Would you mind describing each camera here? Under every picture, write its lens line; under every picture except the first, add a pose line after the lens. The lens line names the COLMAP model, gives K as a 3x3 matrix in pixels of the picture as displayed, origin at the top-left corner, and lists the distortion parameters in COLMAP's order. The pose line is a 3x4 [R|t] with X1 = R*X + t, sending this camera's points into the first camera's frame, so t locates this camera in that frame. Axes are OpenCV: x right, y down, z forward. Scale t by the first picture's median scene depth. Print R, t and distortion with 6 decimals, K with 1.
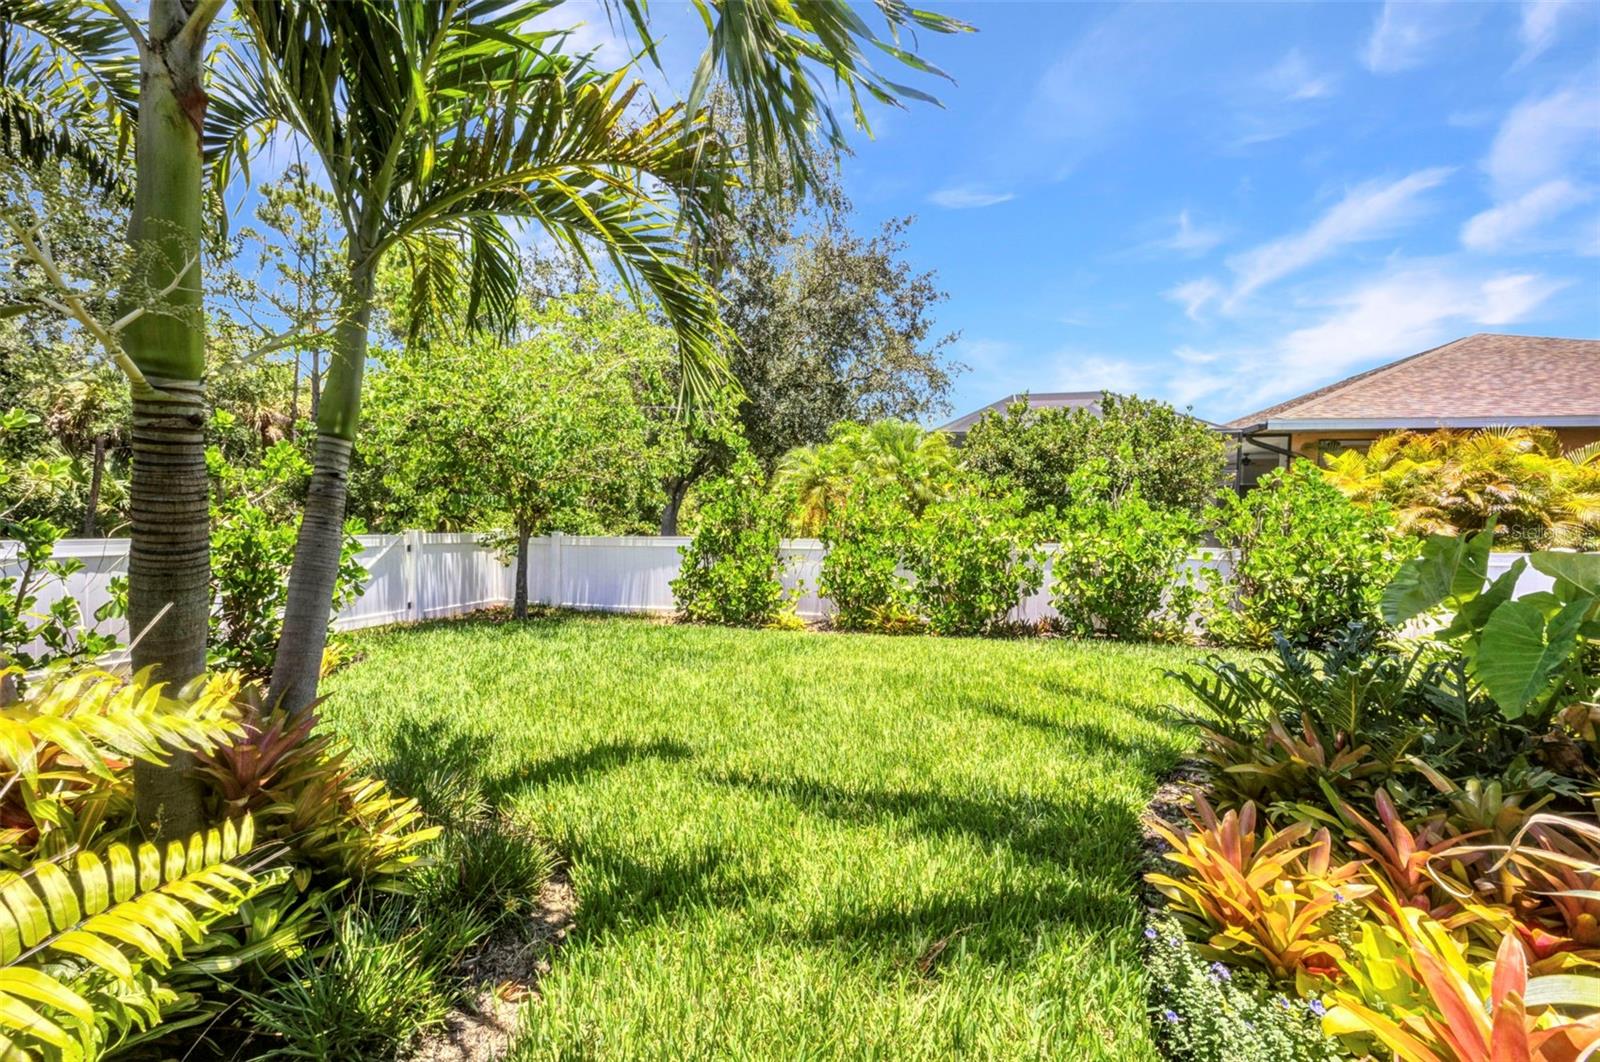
lens RADIAL K [[639.9, 0, 800.6], [0, 639.9, 525.4], [0, 0, 1]] dist [0.014439, -0.005285]
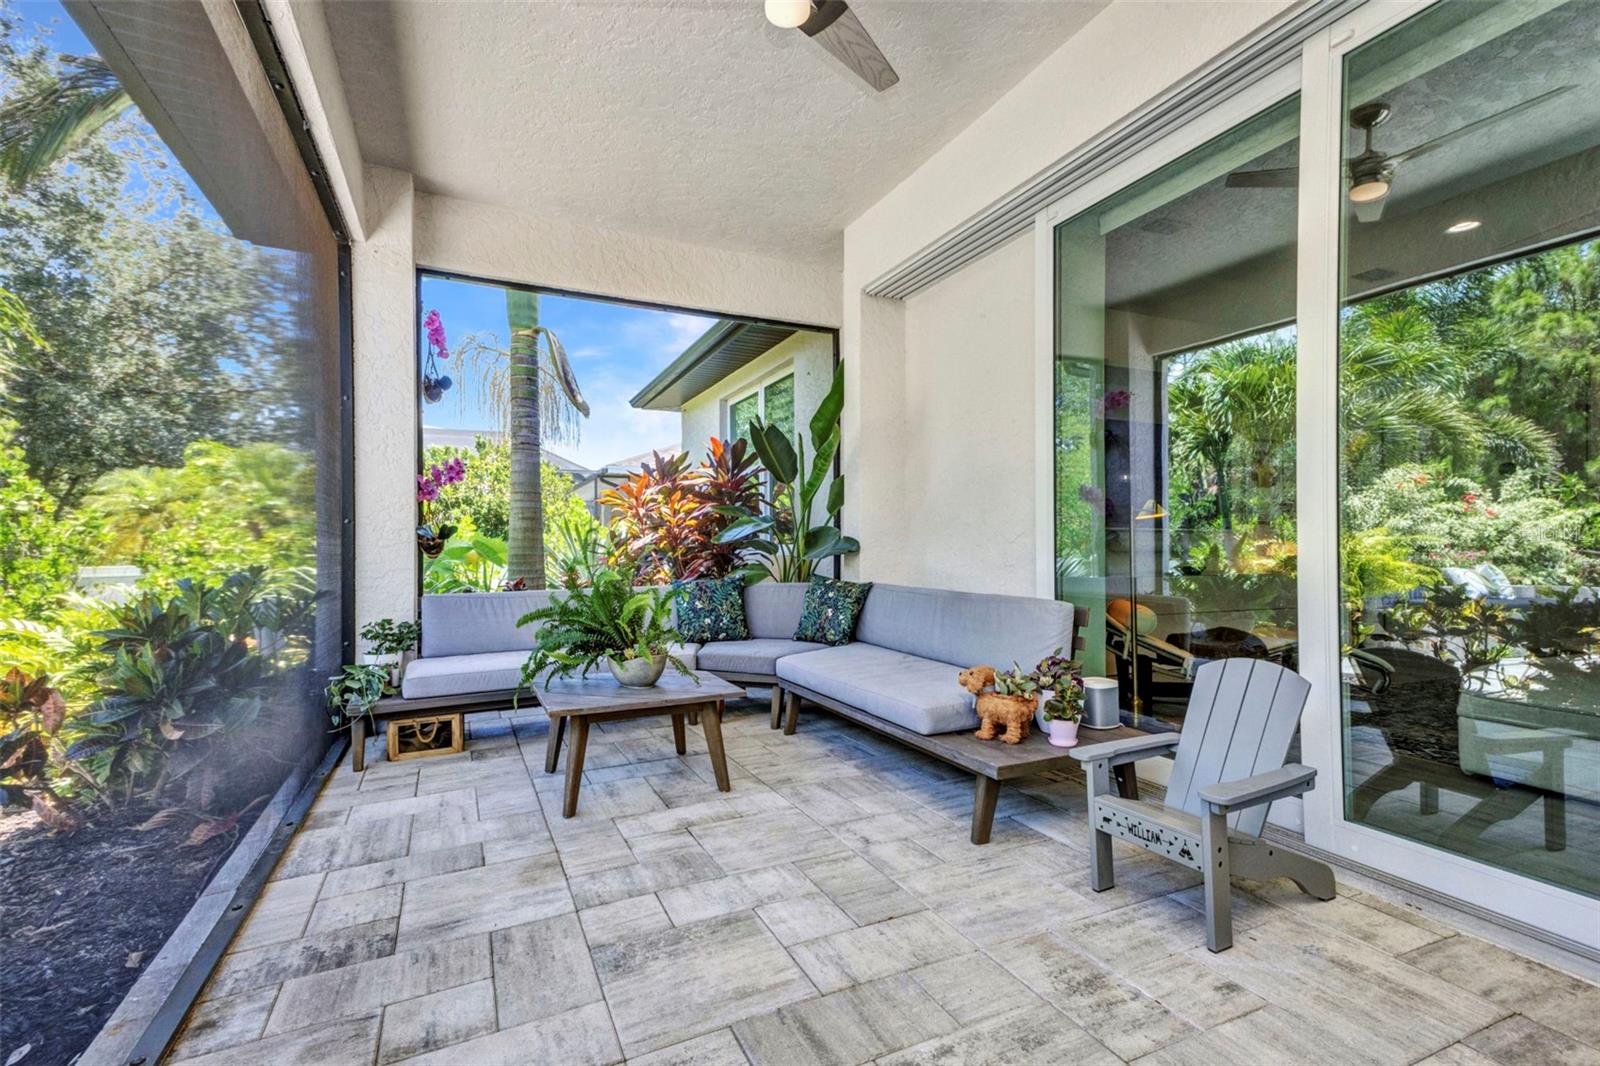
lens RADIAL K [[732.8, 0, 803.1], [0, 732.8, 540.8], [0, 0, 1]] dist [0.050695, 0.000056]
pose [[0.780306, -0.018792, 0.625116, 0.109968], [0.035820, 0.999251, -0.014673, 0.042335], [-0.624372, 0.033841, 0.780394, -0.666122]]
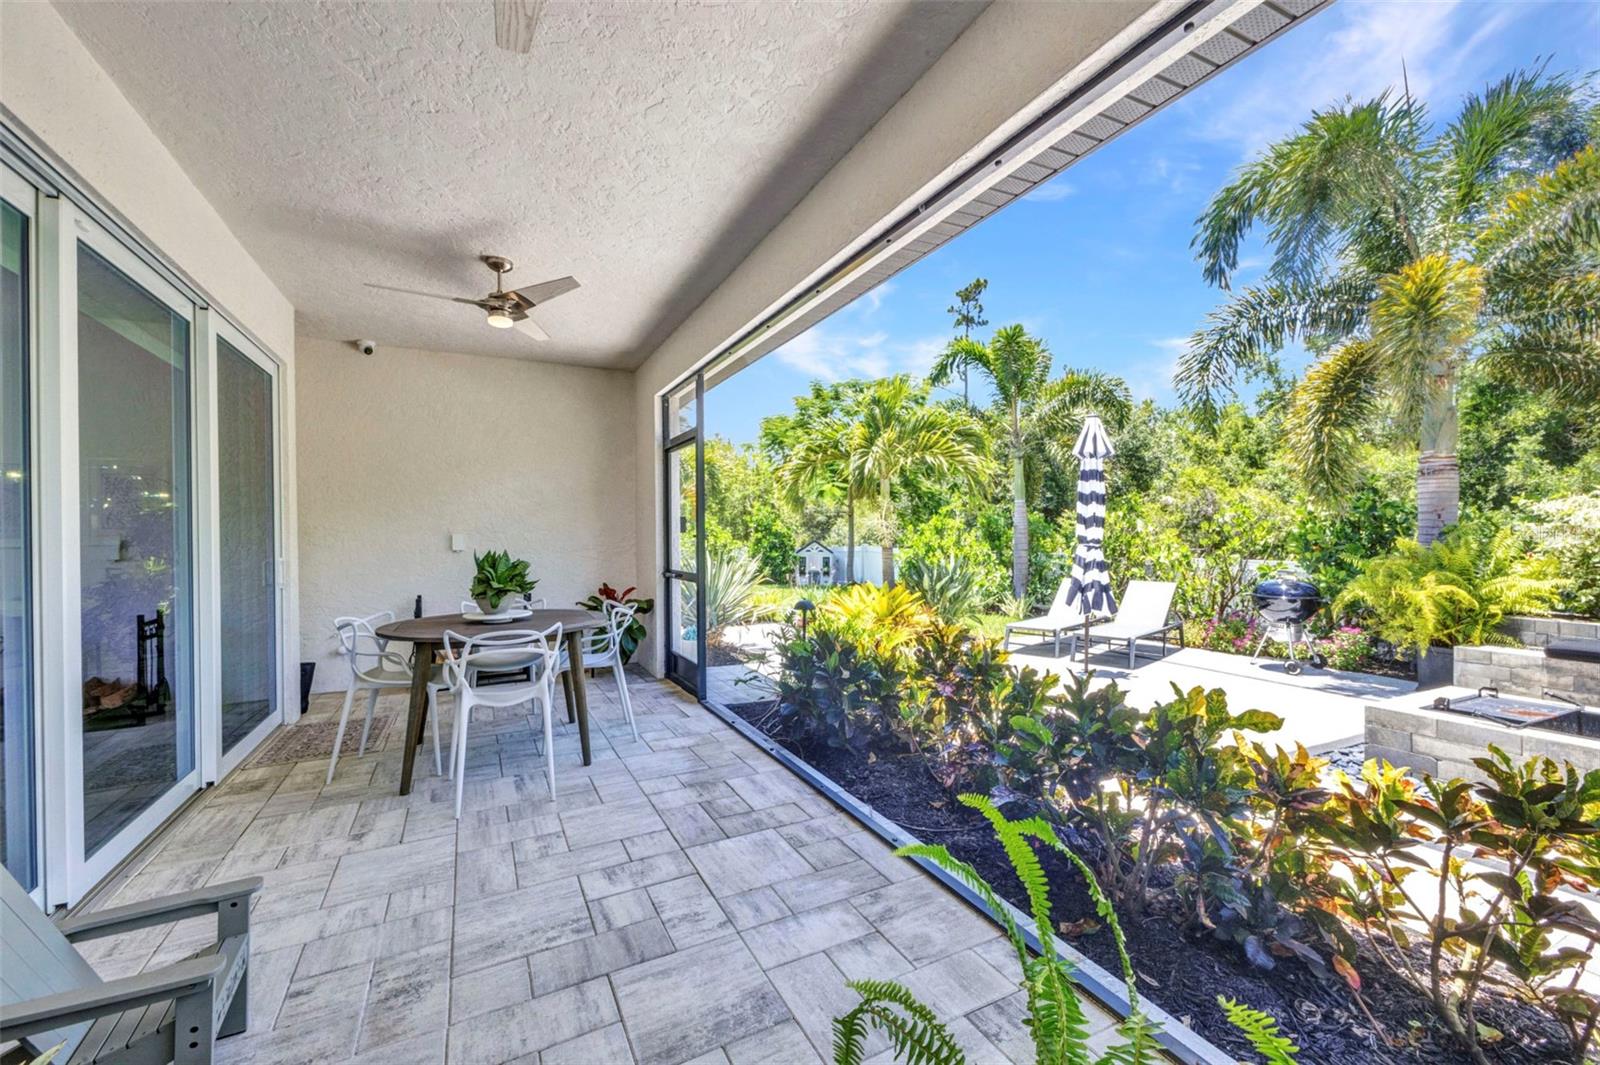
lens RADIAL K [[643.3, 0, 798.0], [0, 643.3, 528.2], [0, 0, 1]] dist [0.018178, -0.005871]
pose [[-0.756177, -0.014718, -0.654201, 0.346266], [-0.021878, 0.999757, 0.002796, -0.006582], [0.654001, 0.016427, -0.756315, -0.281073]]
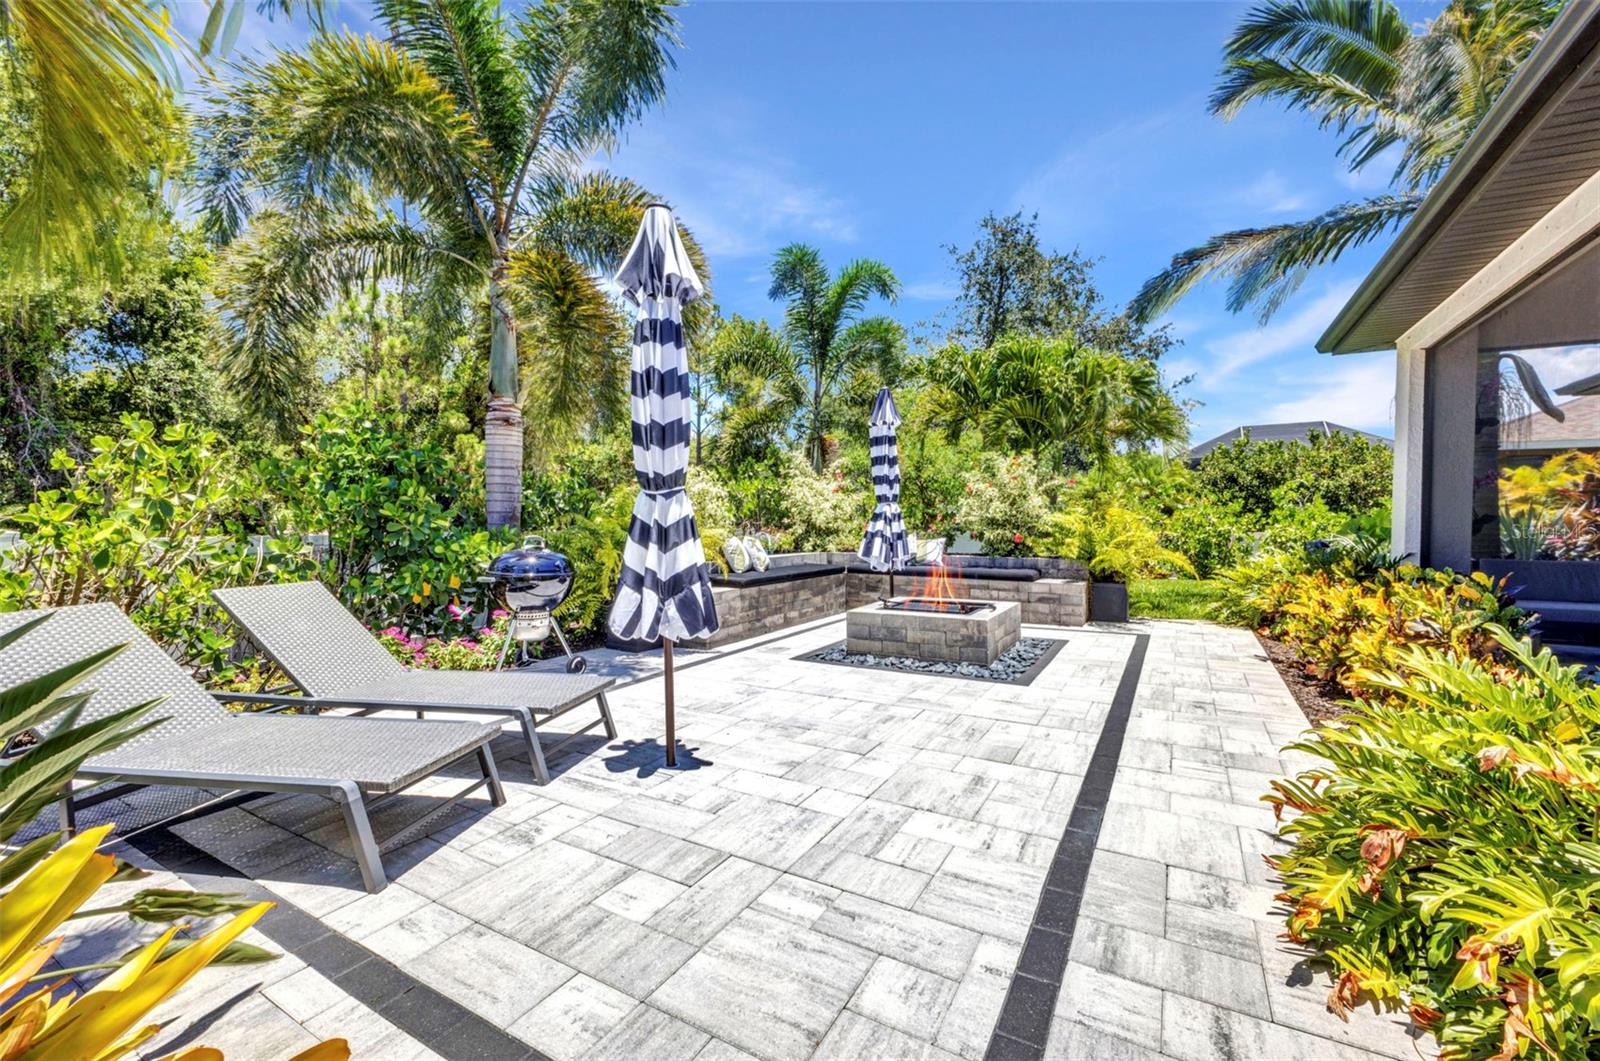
lens RADIAL K [[644.5, 0, 803.6], [0, 644.5, 535.1], [0, 0, 1]] dist [0.013877, -0.000182]
pose [[0.957832, -0.004225, -0.287298, -0.269484], [0.003632, 0.999990, -0.002597, 0.037022], [0.287307, 0.001444, 0.957838, -0.985429]]
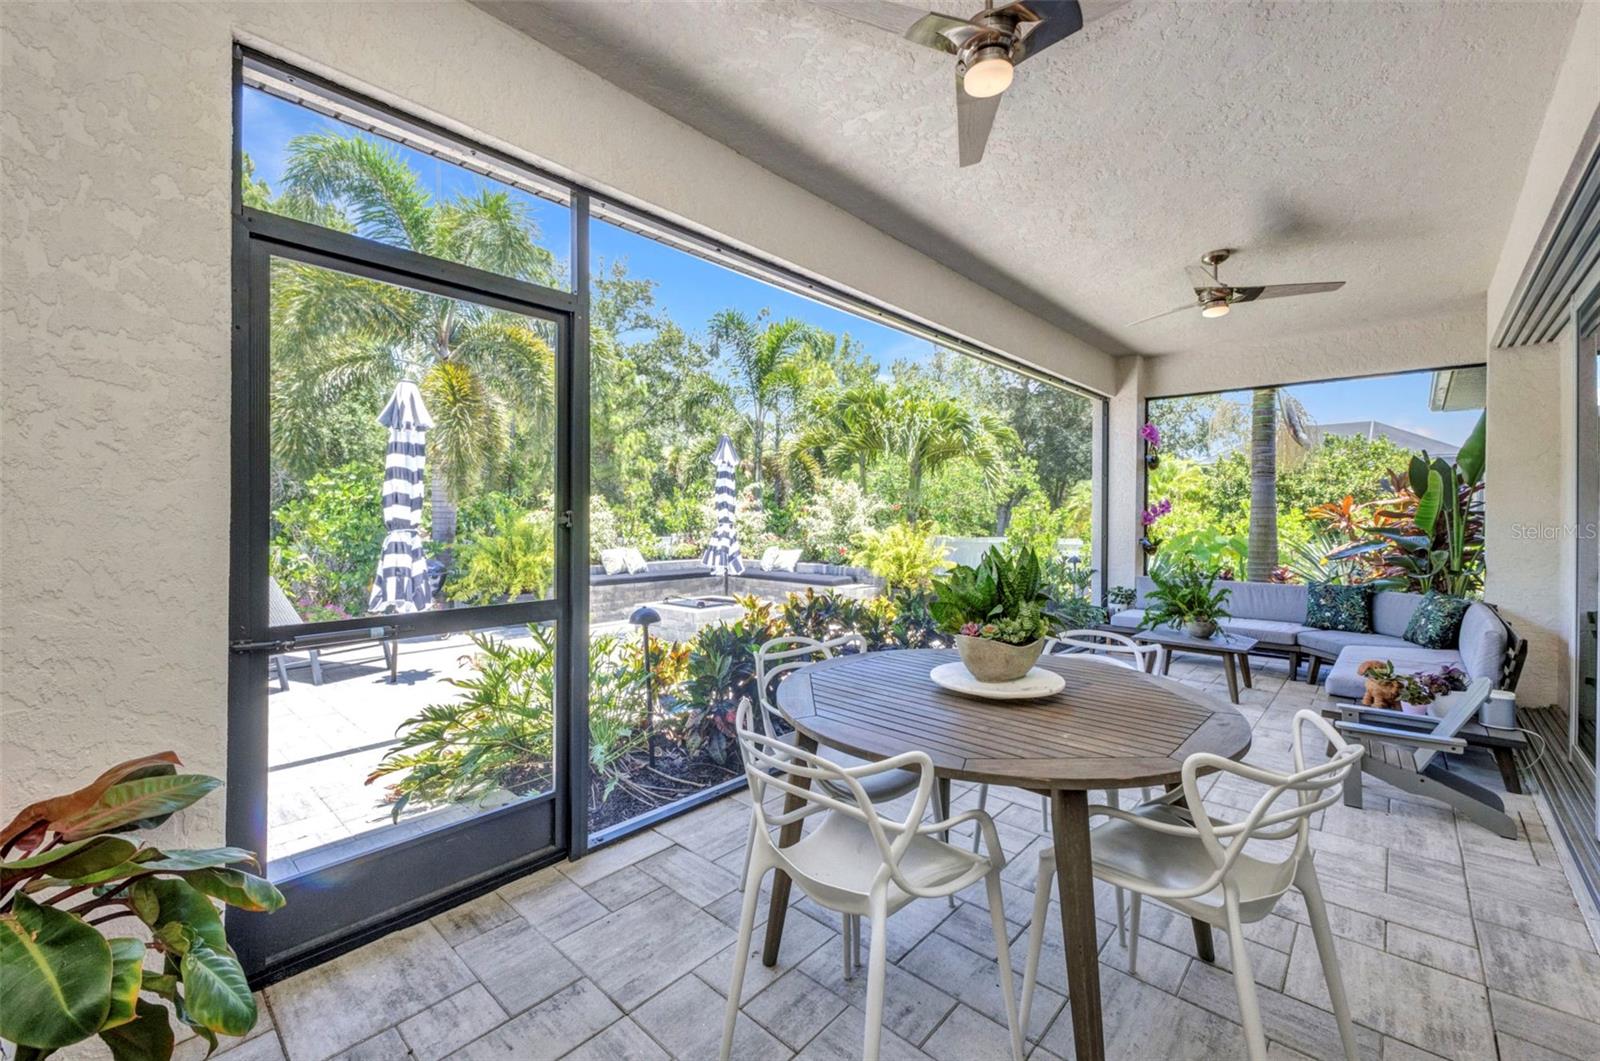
lens RADIAL K [[650.2, 0, 802.6], [0, 650.2, 512.5], [0, 0, 1]] dist [0.000538, -0.000426]
pose [[0.872724, -0.012182, -0.488061, 0.255707], [-0.004183, 0.999465, -0.032427, 0.010209], [0.488195, 0.030342, 0.872207, -1.043313]]
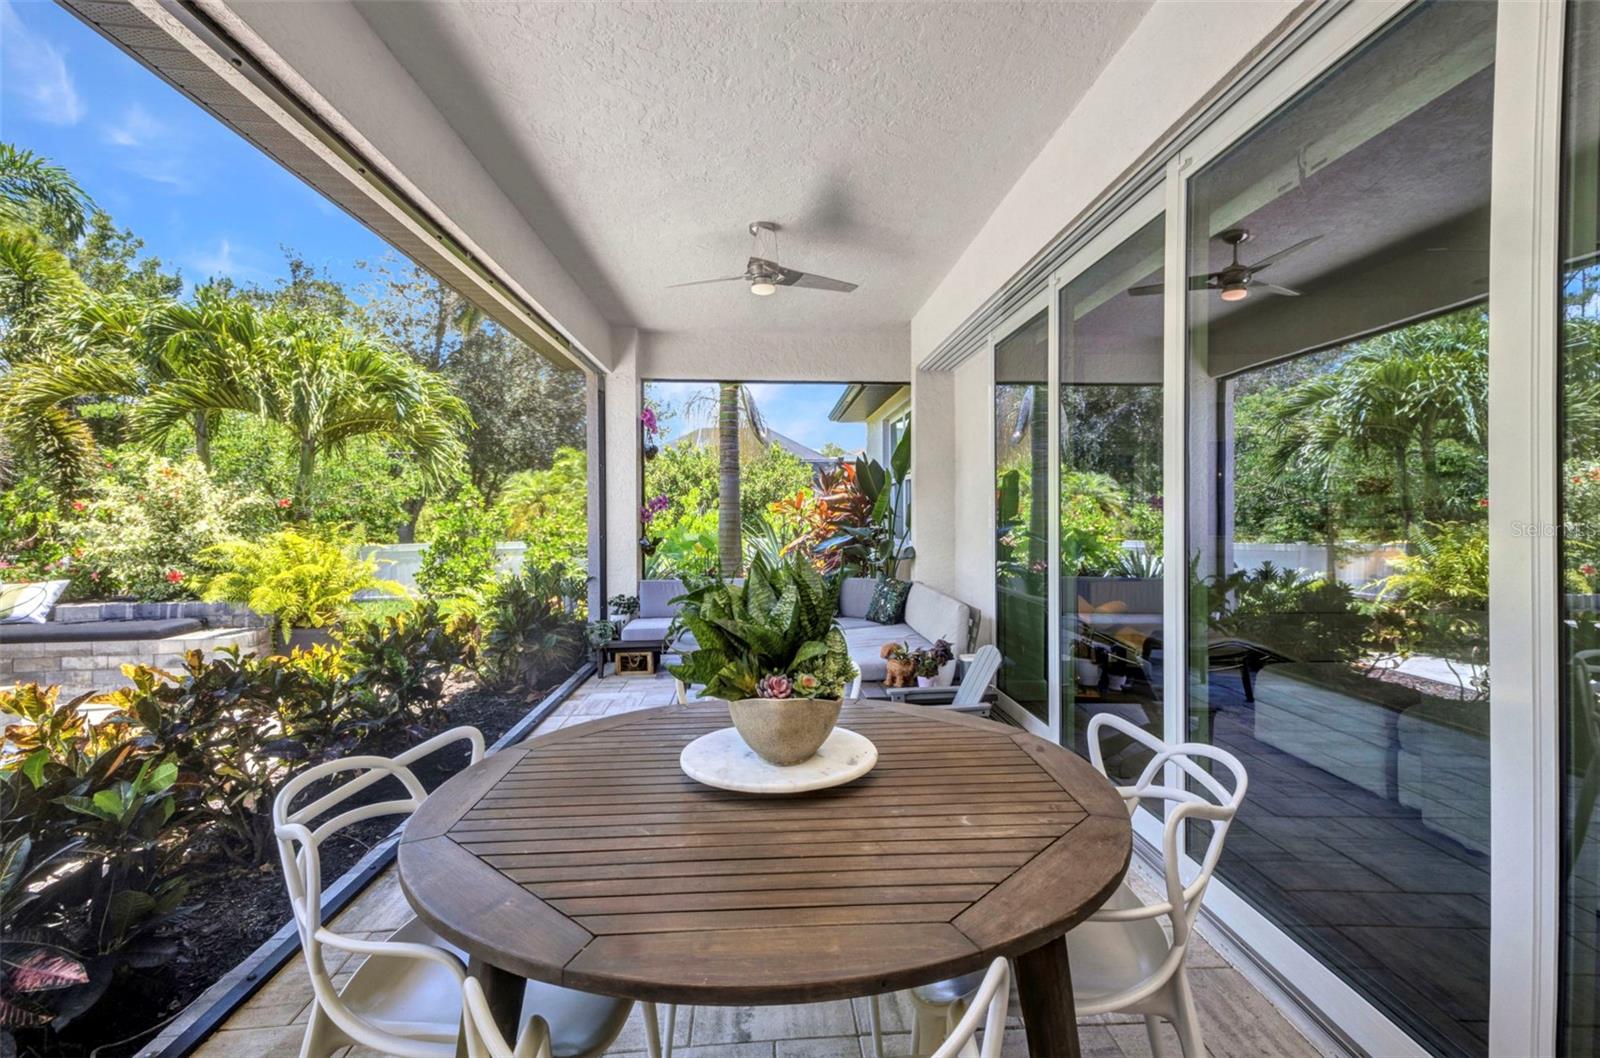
lens RADIAL K [[752.5, 0, 803.8], [0, 752.5, 523.0], [0, 0, 1]] dist [0.045582, 0.000442]
pose [[0.956098, -0.026337, 0.291862, 0.151100], [0.029400, 0.999549, -0.006112, 0.008768], [-0.291570, 0.014425, 0.956441, -0.973358]]
